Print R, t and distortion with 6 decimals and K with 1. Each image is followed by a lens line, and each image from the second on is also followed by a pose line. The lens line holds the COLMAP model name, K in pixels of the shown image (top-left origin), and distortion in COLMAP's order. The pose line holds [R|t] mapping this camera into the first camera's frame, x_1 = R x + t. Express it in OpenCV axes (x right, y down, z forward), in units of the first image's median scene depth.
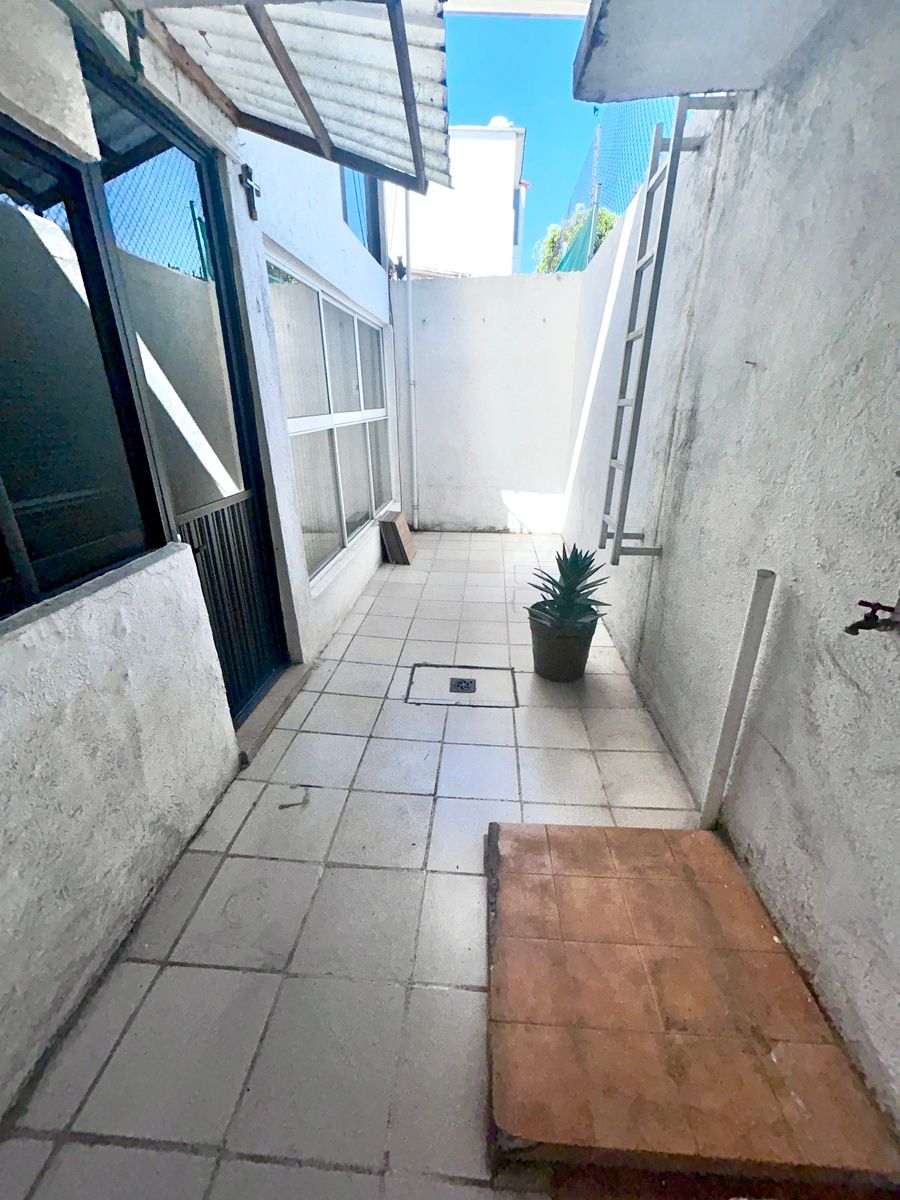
lens RADIAL K [[489.9, 0, 450.0], [0, 489.9, 600.0], [0, 0, 1]] dist [-0.001981, 0.006941]
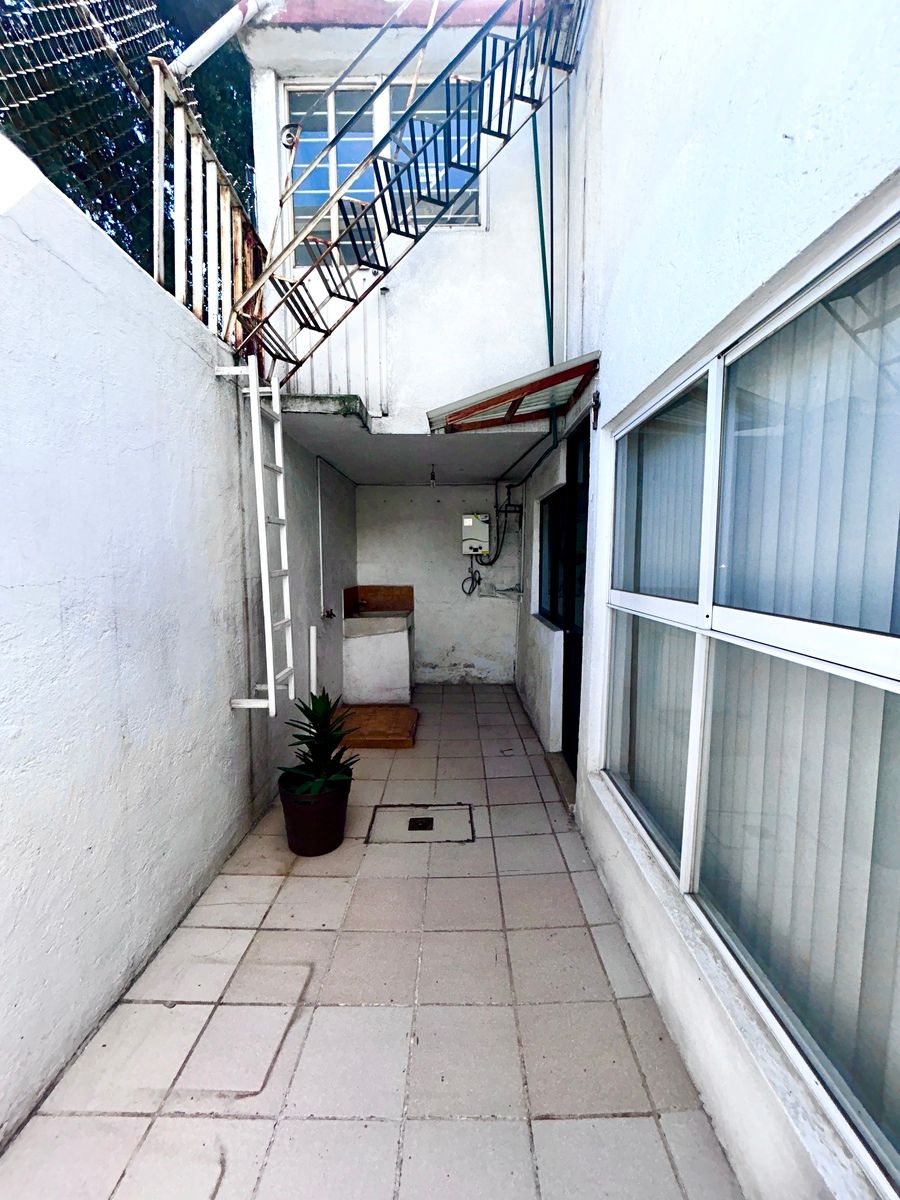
lens RADIAL K [[489.9, 0, 450.0], [0, 489.9, 600.0], [0, 0, 1]] dist [-0.001981, 0.006941]
pose [[-0.997959, 0.013925, -0.062322, 0.024862], [-0.015677, 0.892645, 0.450489, -0.773829], [0.061905, 0.450546, -0.890604, 1.846145]]
